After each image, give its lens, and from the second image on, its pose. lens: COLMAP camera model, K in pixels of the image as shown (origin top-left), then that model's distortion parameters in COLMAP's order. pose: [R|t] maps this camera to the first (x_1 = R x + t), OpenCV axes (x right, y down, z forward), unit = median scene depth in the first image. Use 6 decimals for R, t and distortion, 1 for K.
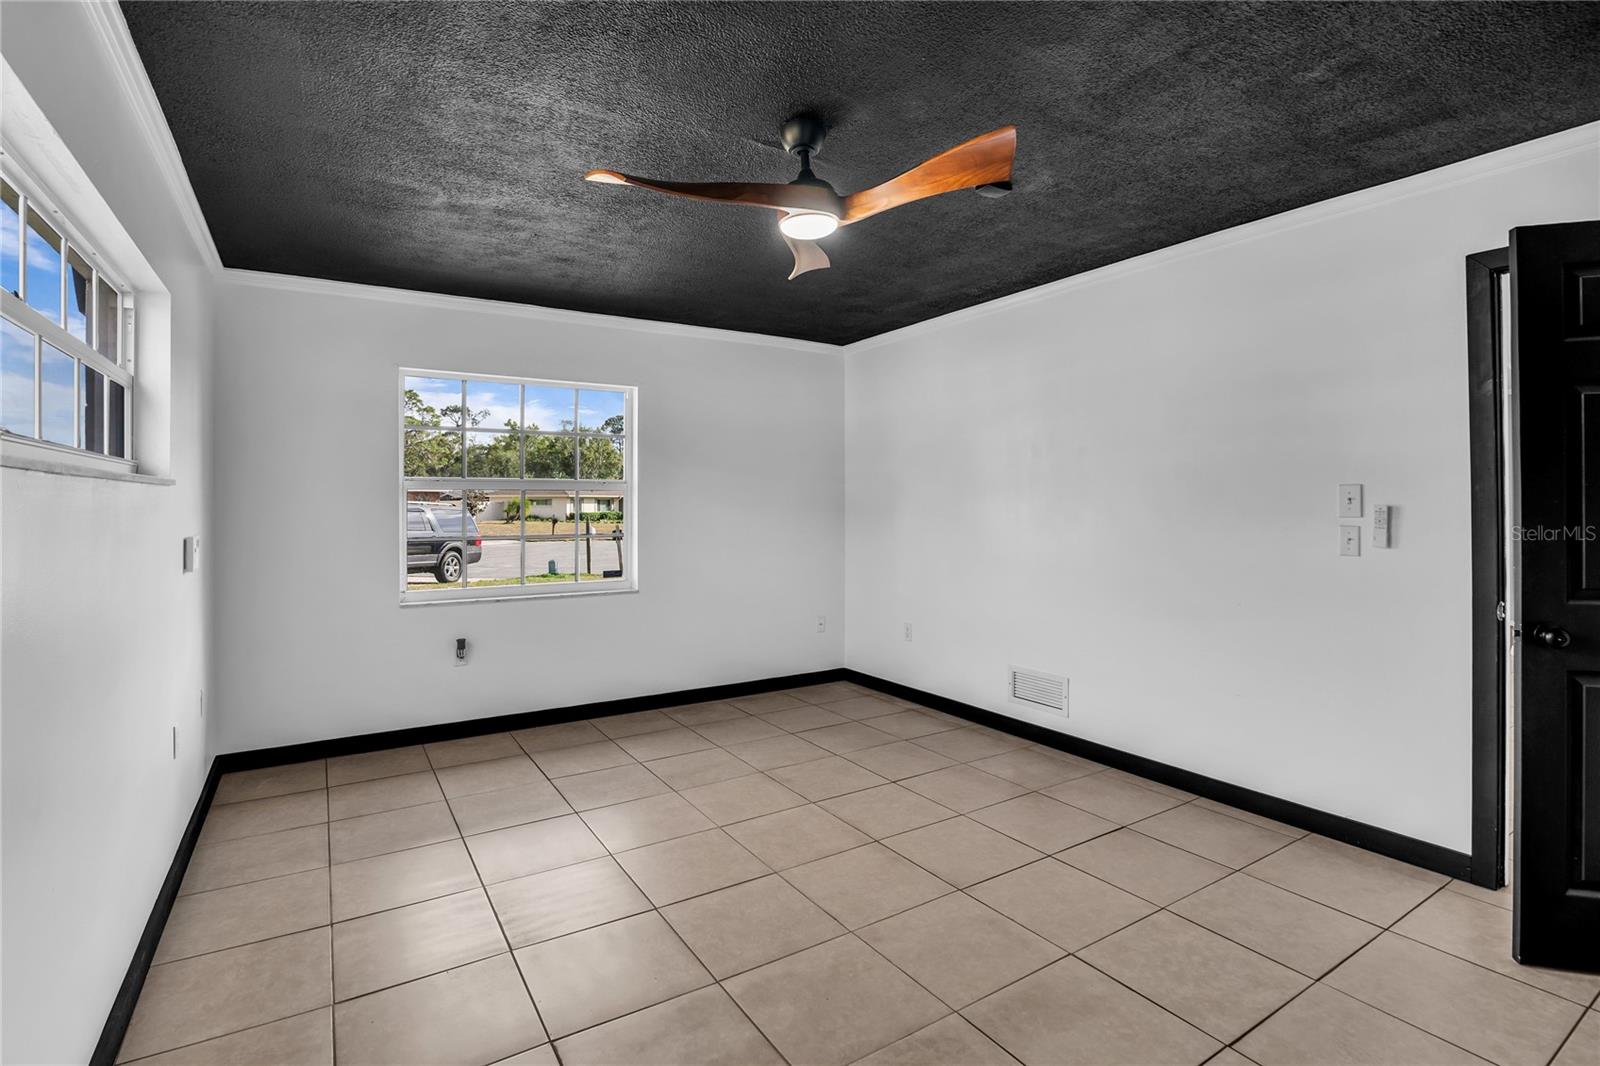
lens RADIAL K [[757.7, 0, 793.4], [0, 757.7, 501.4], [0, 0, 1]] dist [-0.019324, -0.000172]
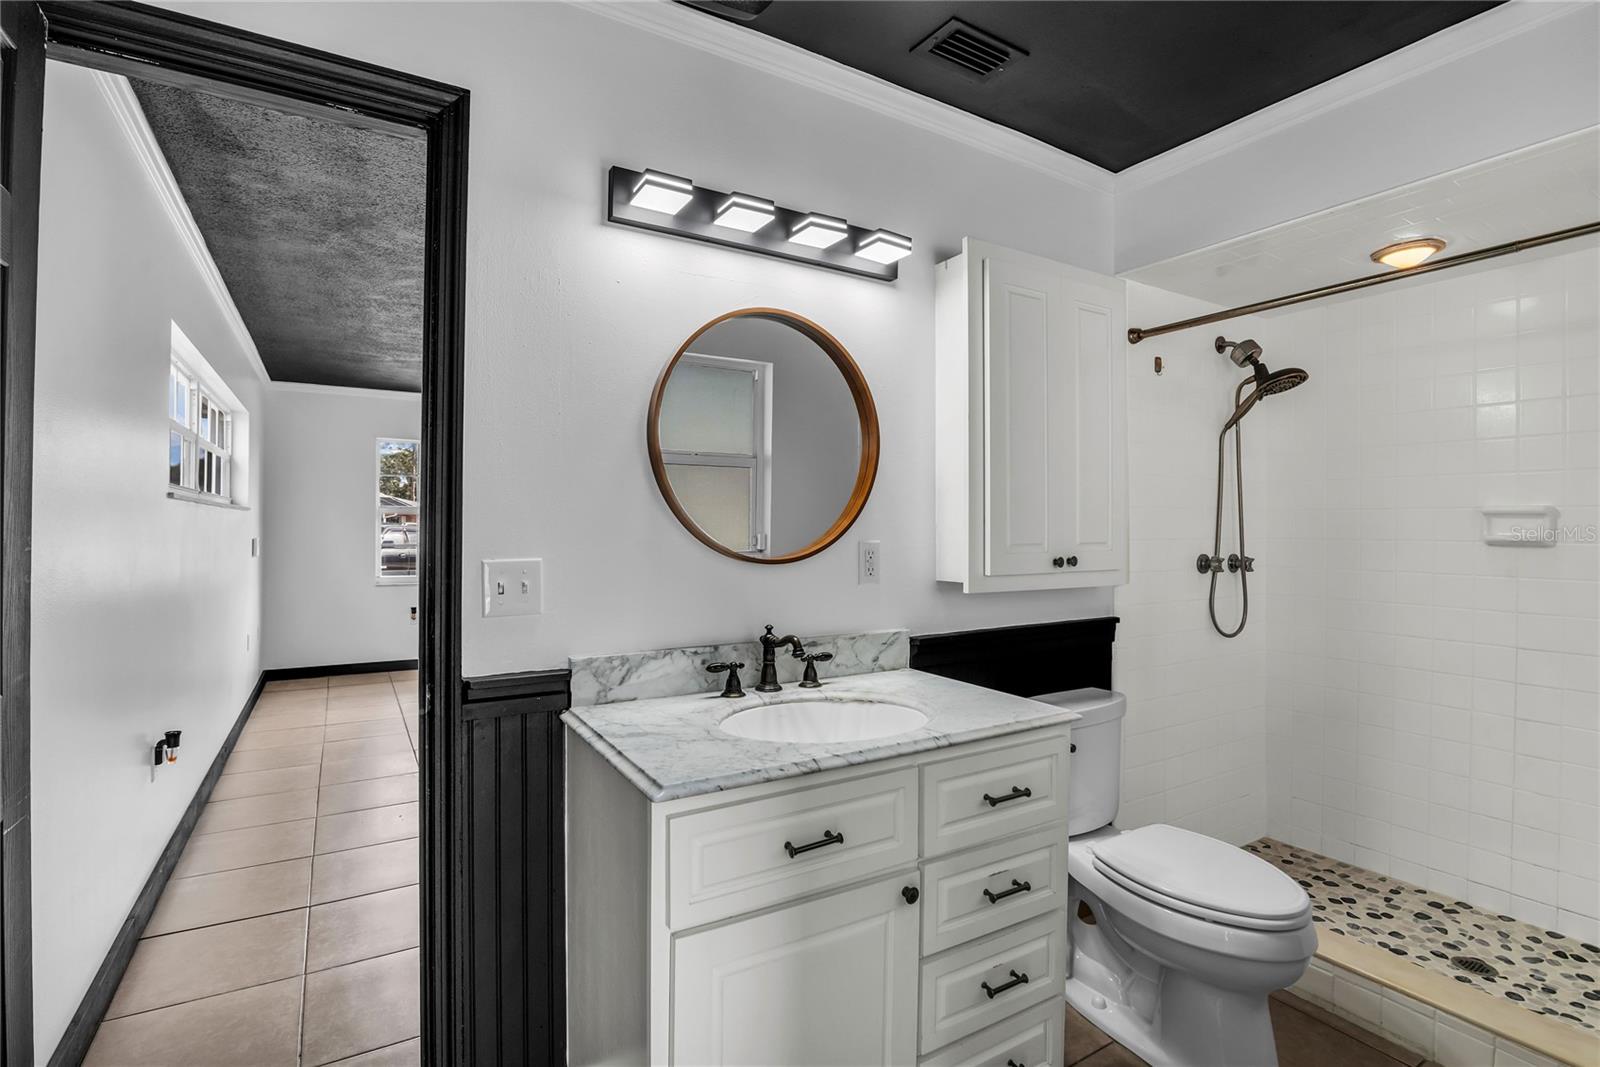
lens RADIAL K [[757.7, 0, 800.7], [0, 757.7, 527.7], [0, 0, 1]] dist [-0.019324, -0.000172]
pose [[0.999877, 0.011288, -0.010845, 0.457844], [-0.011238, 0.999926, 0.004746, -0.000926], [0.010898, -0.004623, 0.999930, -0.682234]]
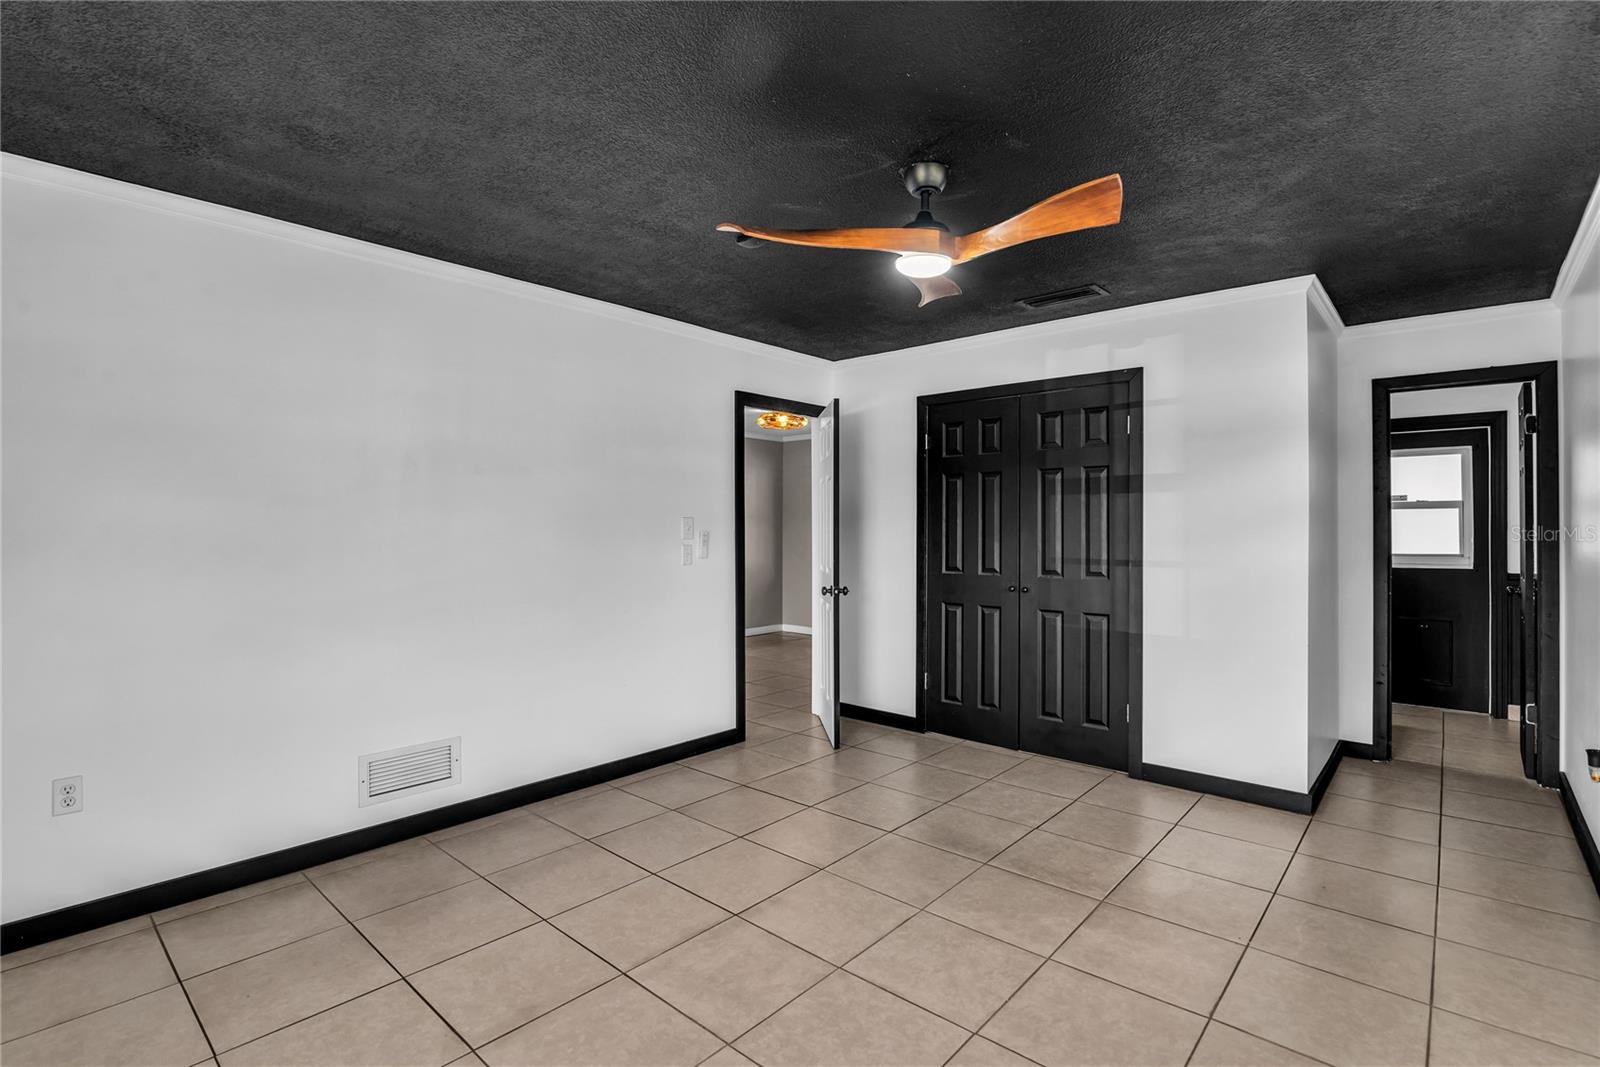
lens RADIAL K [[757.7, 0, 796.6], [0, 757.7, 528.5], [0, 0, 1]] dist [-0.019324, -0.000172]
pose [[-0.277292, 0.003004, 0.960781, -1.044277], [0.002492, 0.999994, -0.002408, 0.006014], [-0.960782, 0.001726, -0.277298, 1.633537]]
